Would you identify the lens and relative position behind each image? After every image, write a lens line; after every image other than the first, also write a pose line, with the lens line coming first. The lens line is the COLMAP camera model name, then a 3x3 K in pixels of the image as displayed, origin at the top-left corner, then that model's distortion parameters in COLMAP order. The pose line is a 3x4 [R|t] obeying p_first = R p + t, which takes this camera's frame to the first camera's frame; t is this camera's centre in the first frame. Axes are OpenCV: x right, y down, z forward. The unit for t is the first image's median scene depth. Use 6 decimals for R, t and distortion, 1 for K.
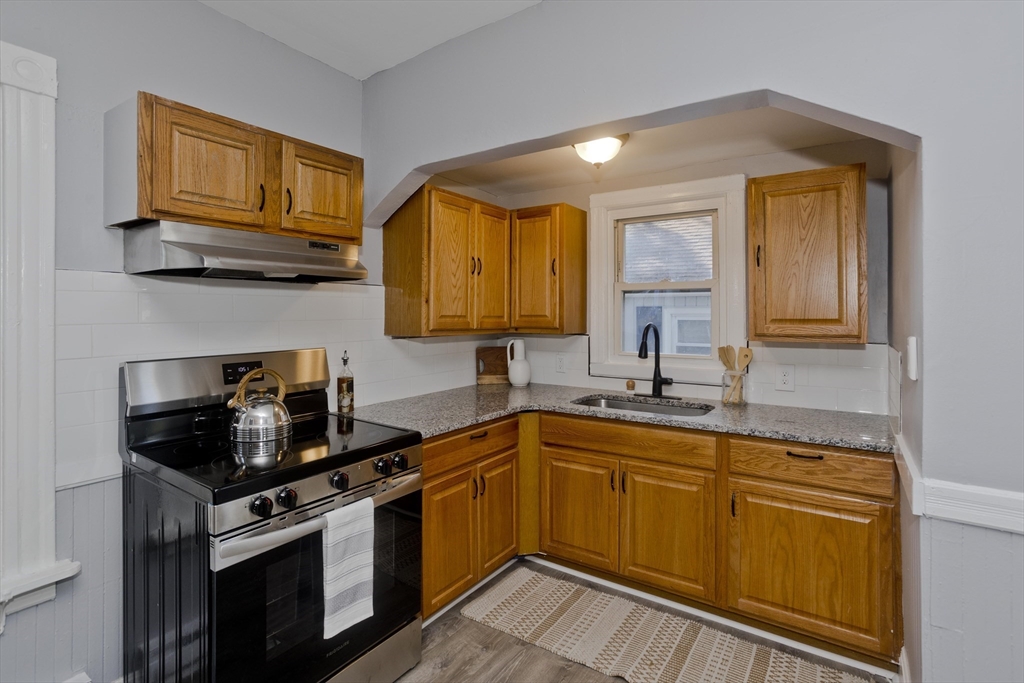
lens RADIAL K [[501.2, 0, 504.9], [0, 501.2, 311.5], [0, 0, 1]] dist [-0.048595, 0.027584]
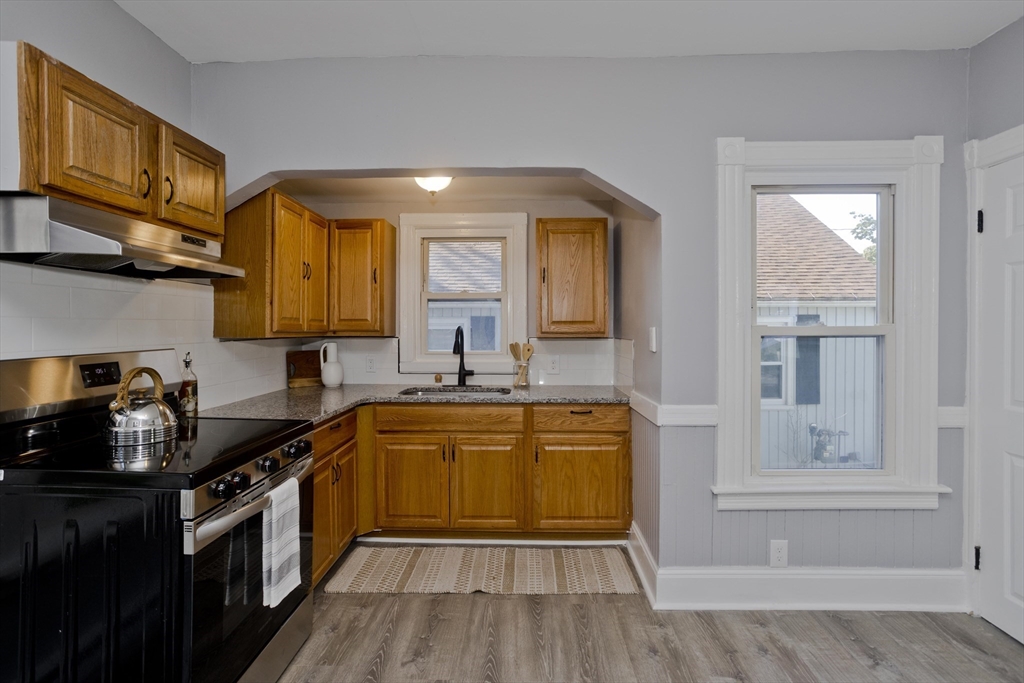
lens RADIAL K [[501.9, 0, 512.3], [0, 501.9, 330.9], [0, 0, 1]] dist [-0.050210, 0.027621]
pose [[0.836495, -0.003580, 0.547963, -0.346788], [-0.001548, 0.999959, 0.008896, 0.031247], [-0.547973, -0.008290, 0.836455, -0.128073]]
